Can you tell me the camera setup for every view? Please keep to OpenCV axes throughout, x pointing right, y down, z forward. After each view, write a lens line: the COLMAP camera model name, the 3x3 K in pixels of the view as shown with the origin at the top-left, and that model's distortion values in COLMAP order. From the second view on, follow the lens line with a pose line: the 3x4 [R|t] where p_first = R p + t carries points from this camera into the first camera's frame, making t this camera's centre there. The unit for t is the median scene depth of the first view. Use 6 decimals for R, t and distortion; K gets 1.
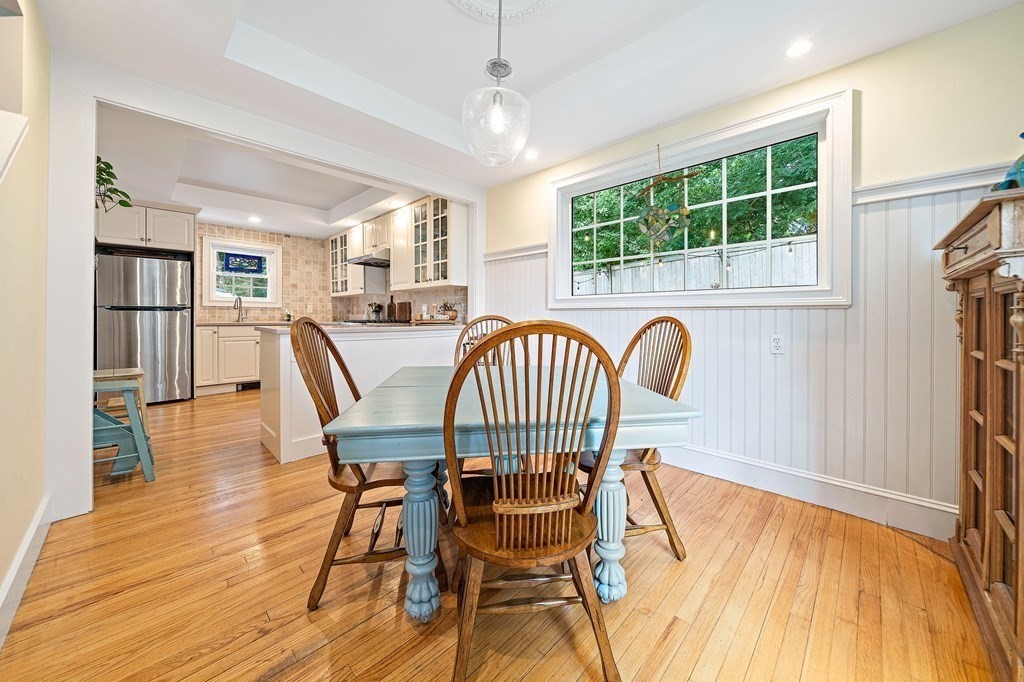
lens RADIAL K [[355.1, 0, 505.6], [0, 355.1, 318.4], [0, 0, 1]] dist [-0.002728, -0.000239]
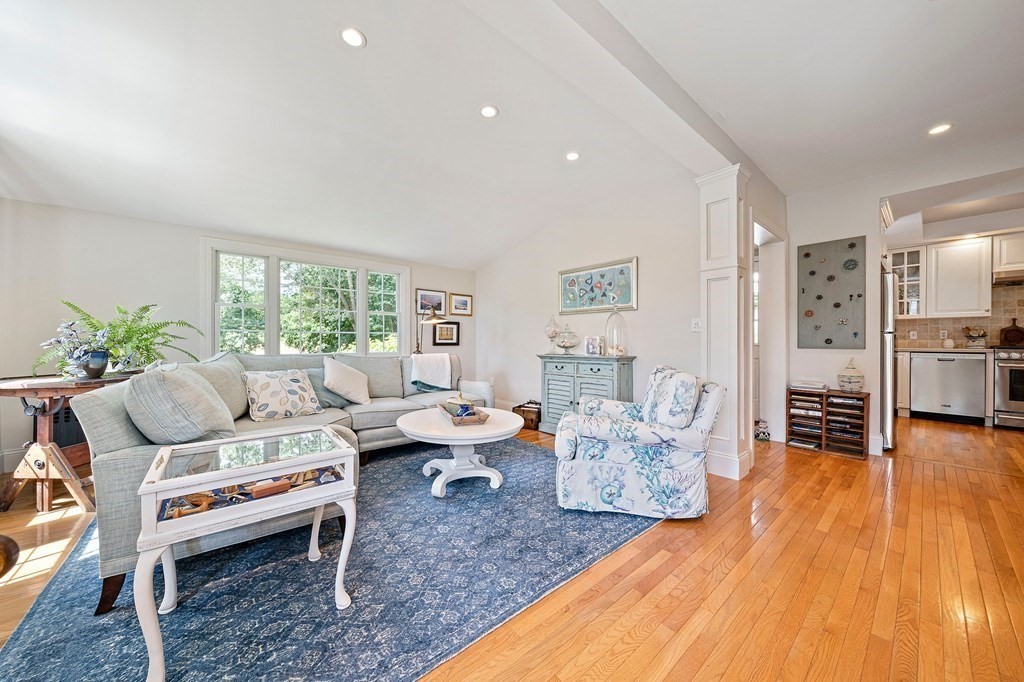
lens RADIAL K [[355.1, 0, 509.2], [0, 355.1, 342.8], [0, 0, 1]] dist [-0.002728, -0.000239]
pose [[0.995478, -0.000475, -0.094991, -1.589272], [0.000052, 0.999990, -0.004452, -0.001214], [0.094992, 0.004427, 0.995468, 0.021631]]
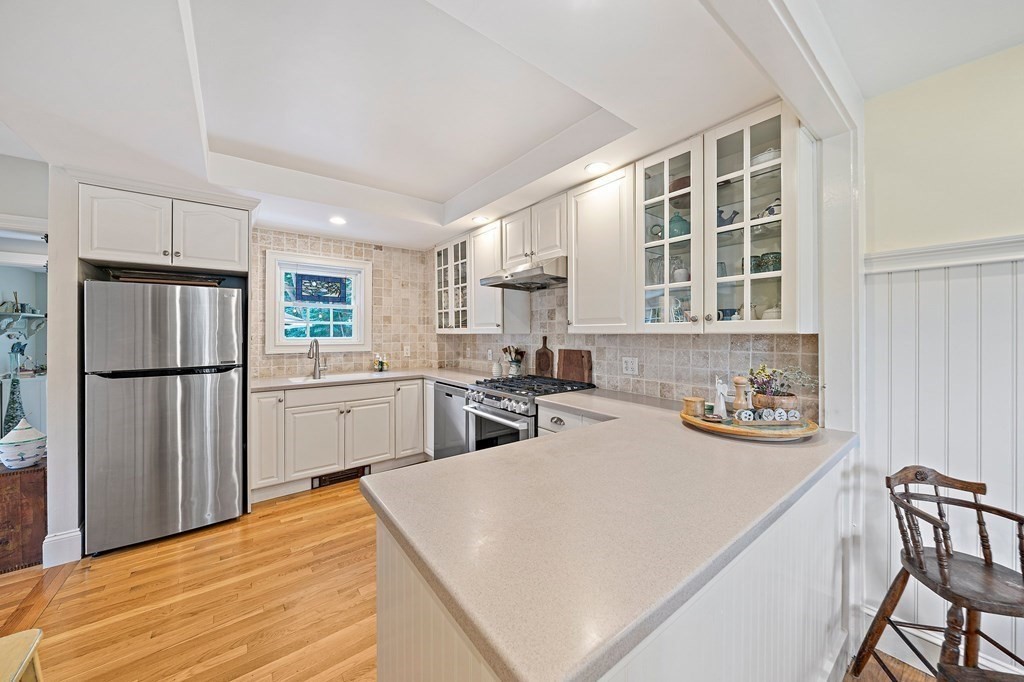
lens RADIAL K [[355.1, 0, 506.5], [0, 355.1, 331.6], [0, 0, 1]] dist [-0.002728, -0.000239]
pose [[0.989050, -0.004838, -0.147498, -0.319334], [0.003070, 0.999921, -0.012210, -0.070827], [0.147546, 0.011624, 0.988987, 0.421955]]
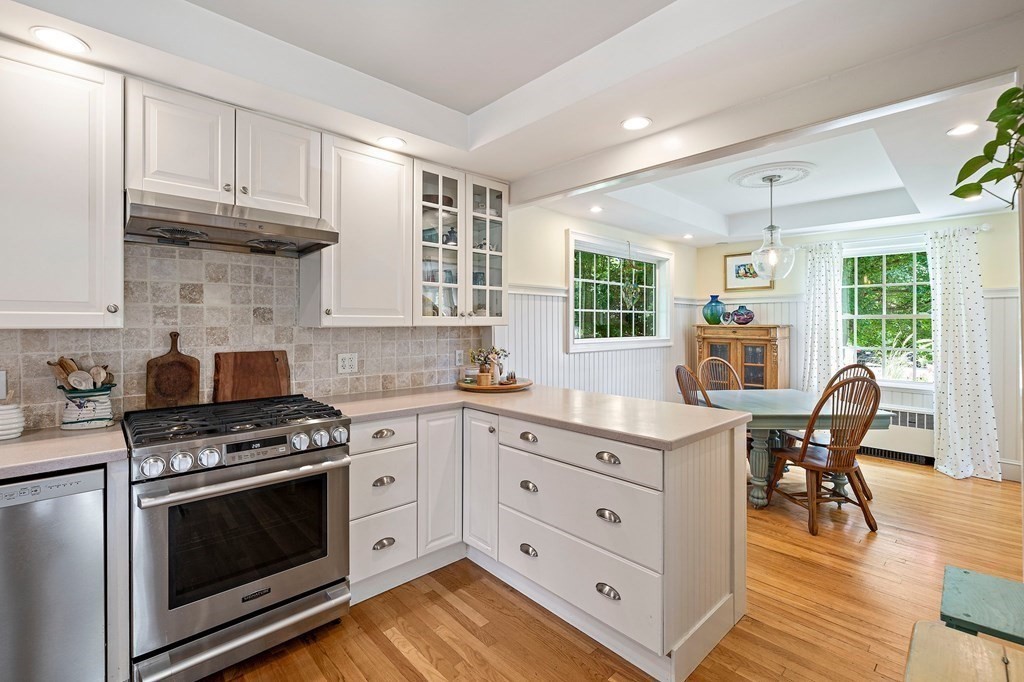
lens RADIAL K [[456.8, 0, 513.0], [0, 456.8, 324.4], [0, 0, 1]] dist [-0.000011, 0.000119]
pose [[0.044757, -0.002326, 0.998995, -0.785000], [0.010627, 0.999942, 0.001852, -0.075069], [-0.998941, 0.010533, 0.044779, 0.721594]]
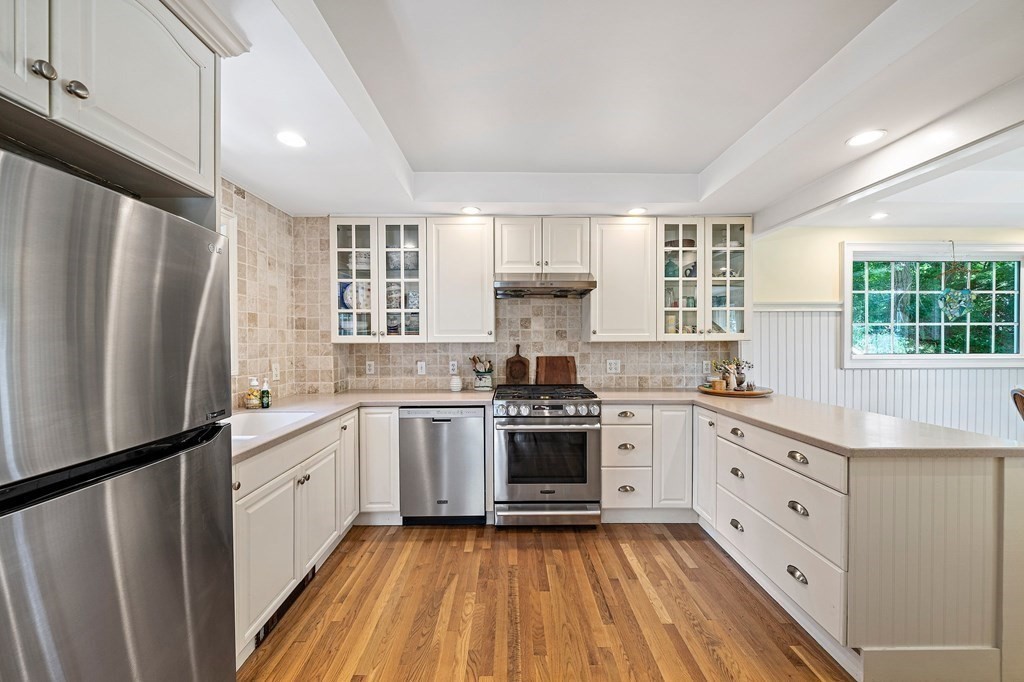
lens RADIAL K [[371.3, 0, 506.8], [0, 371.3, 343.0], [0, 0, 1]] dist [-0.002174, -0.000154]
pose [[0.714435, -0.010183, 0.699628, -0.841768], [0.012547, 0.999920, 0.001741, -0.074312], [-0.699590, 0.007534, 0.714505, 0.601930]]
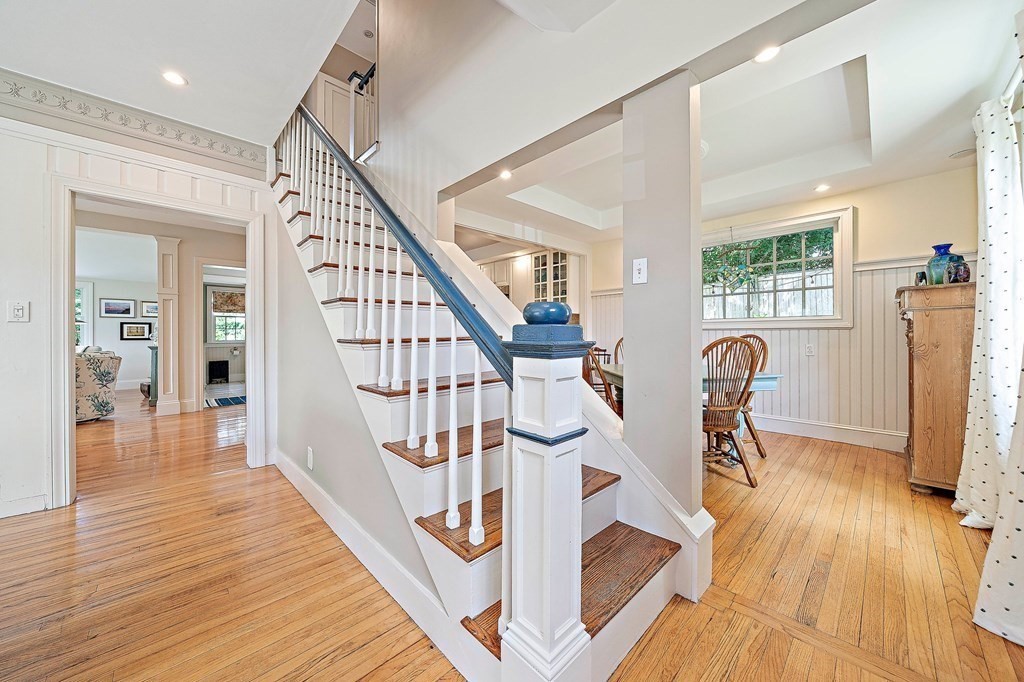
lens RADIAL K [[355.1, 0, 505.9], [0, 355.1, 338.0], [0, 0, 1]] dist [-0.002728, -0.000239]
pose [[0.999651, -0.005752, -0.025782, -0.284478], [0.005693, 0.999981, -0.002385, 0.004492], [0.025795, 0.002238, 0.999665, -0.324595]]
